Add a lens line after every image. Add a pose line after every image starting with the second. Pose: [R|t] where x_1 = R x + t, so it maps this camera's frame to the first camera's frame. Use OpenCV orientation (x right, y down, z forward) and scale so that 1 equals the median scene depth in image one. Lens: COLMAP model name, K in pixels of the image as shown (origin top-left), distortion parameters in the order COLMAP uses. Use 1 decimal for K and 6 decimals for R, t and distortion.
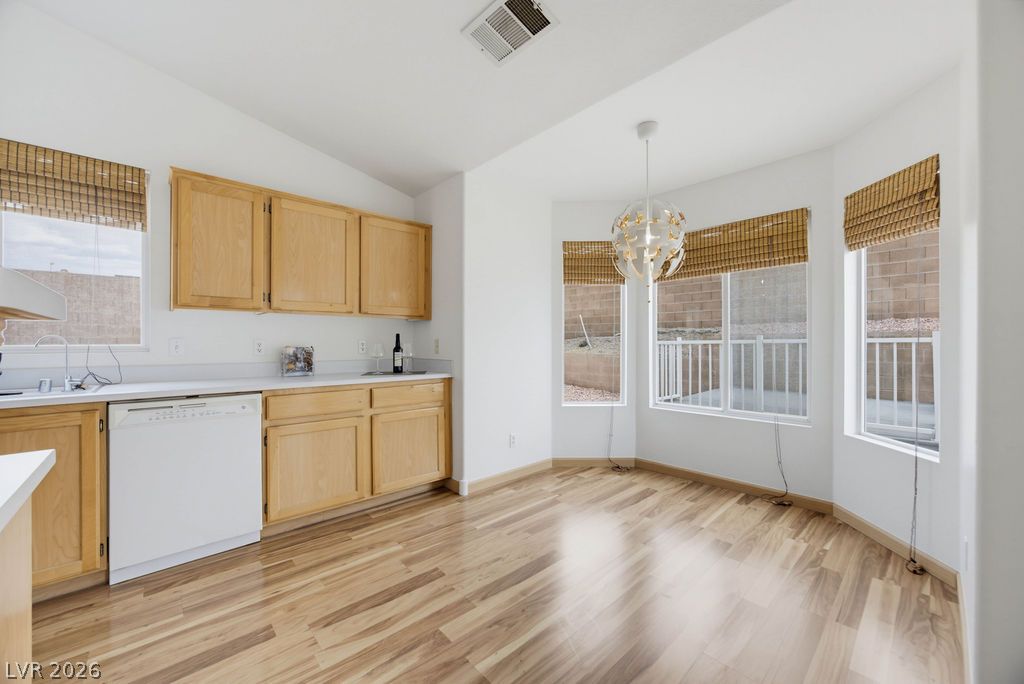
lens RADIAL K [[401.3, 0, 515.8], [0, 401.3, 343.9], [0, 0, 1]] dist [-0.039096, 0.019635]
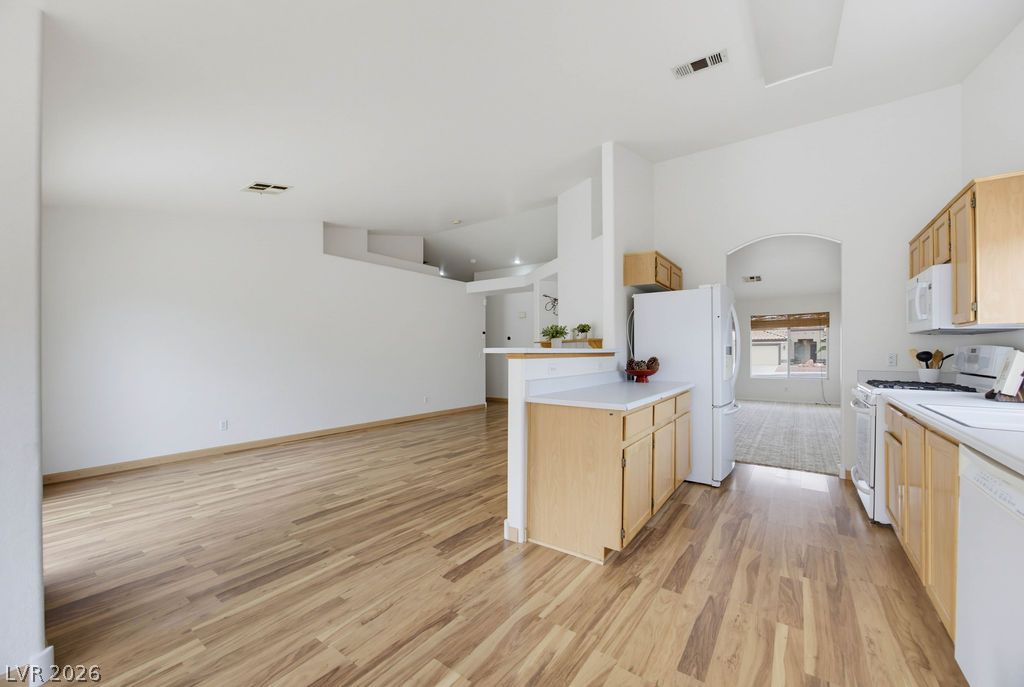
lens RADIAL K [[400.8, 0, 511.9], [0, 400.8, 351.6], [0, 0, 1]] dist [-0.025340, 0.007352]
pose [[-0.981686, 0.002728, -0.190487, -0.018509], [0.002436, 0.999995, 0.001769, -0.013065], [0.190491, 0.001272, -0.981688, 0.893761]]
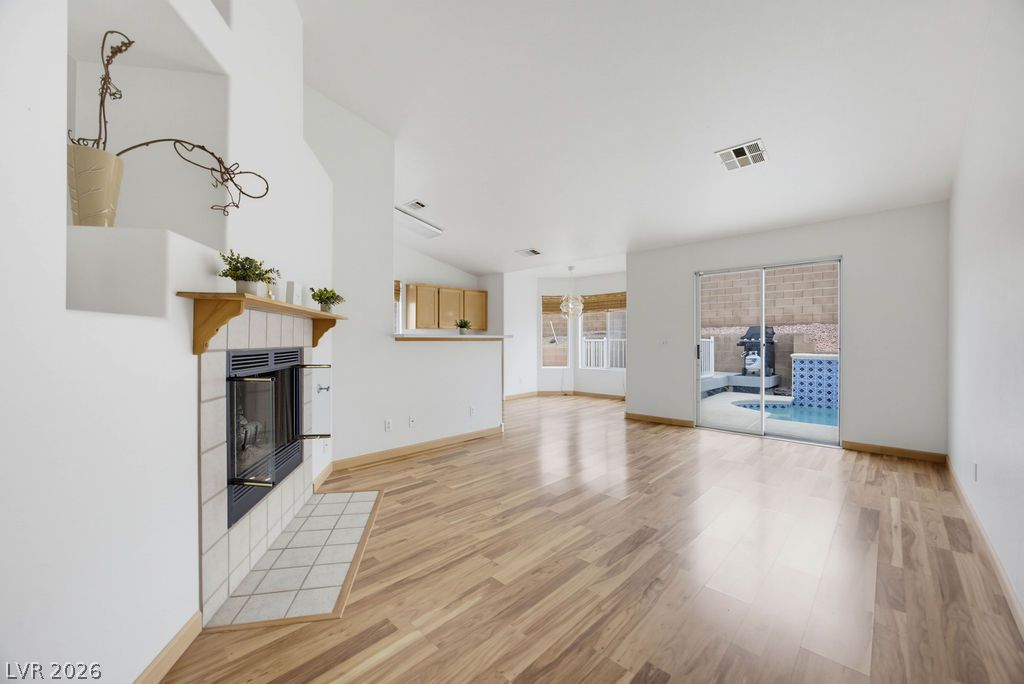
lens RADIAL K [[404.3, 0, 508.1], [0, 404.3, 340.3], [0, 0, 1]] dist [0.000507, 0.000215]
pose [[0.998739, -0.000787, 0.050190, -0.216221], [0.000928, 0.999996, -0.002789, 0.003857], [-0.050188, 0.002832, 0.998736, -1.478765]]
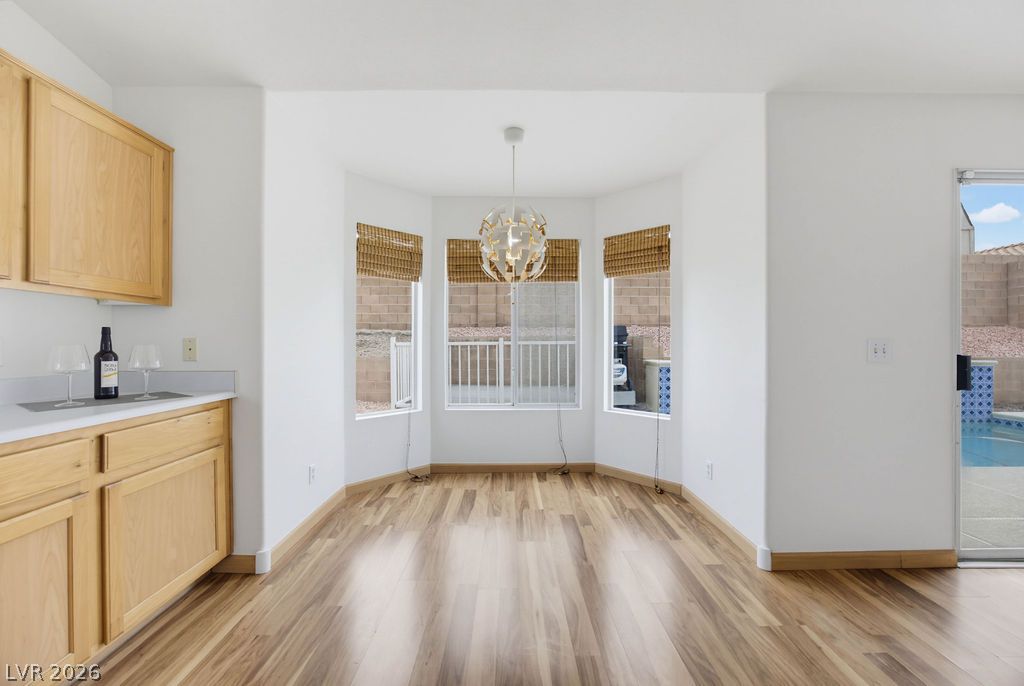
lens RADIAL K [[401.3, 0, 515.8], [0, 401.3, 344.9], [0, 0, 1]] dist [-0.039096, 0.019635]
pose [[0.671809, -0.000646, 0.740725, -0.316396], [0.001742, 0.999998, -0.000708, 0.000166], [-0.740723, 0.001766, 0.671809, 0.229779]]
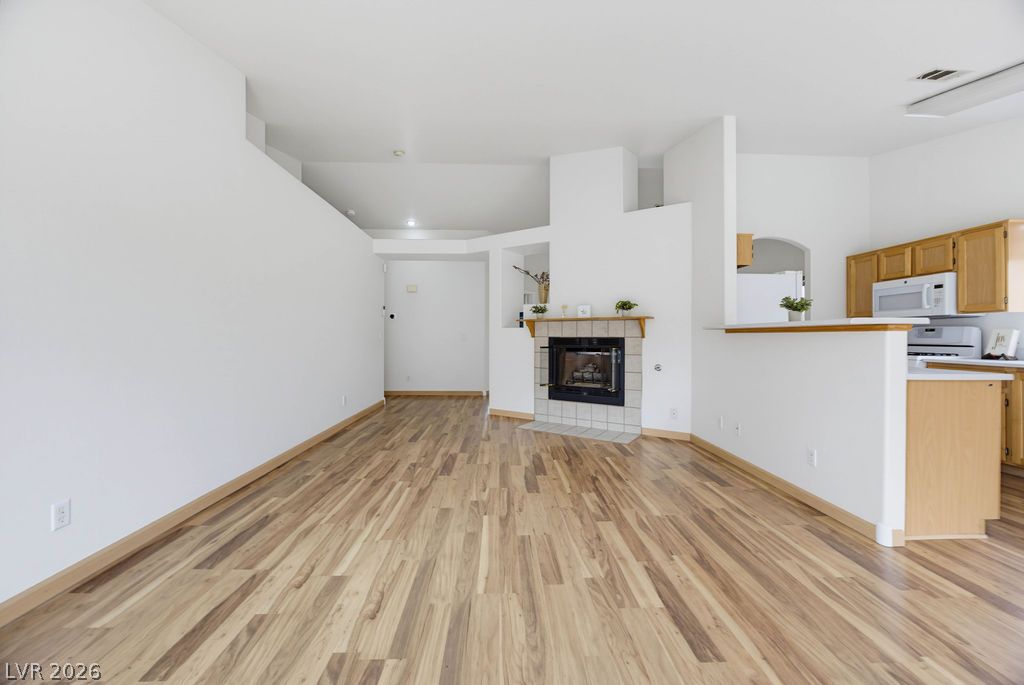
lens RADIAL K [[395.6, 0, 515.6], [0, 395.6, 342.0], [0, 0, 1]] dist [-0.007437, 0.000603]
pose [[-0.654845, 0.004976, -0.755747, 0.731749], [-0.002977, 0.999954, 0.009163, 0.019261], [0.755757, 0.008250, -0.654800, 0.069967]]
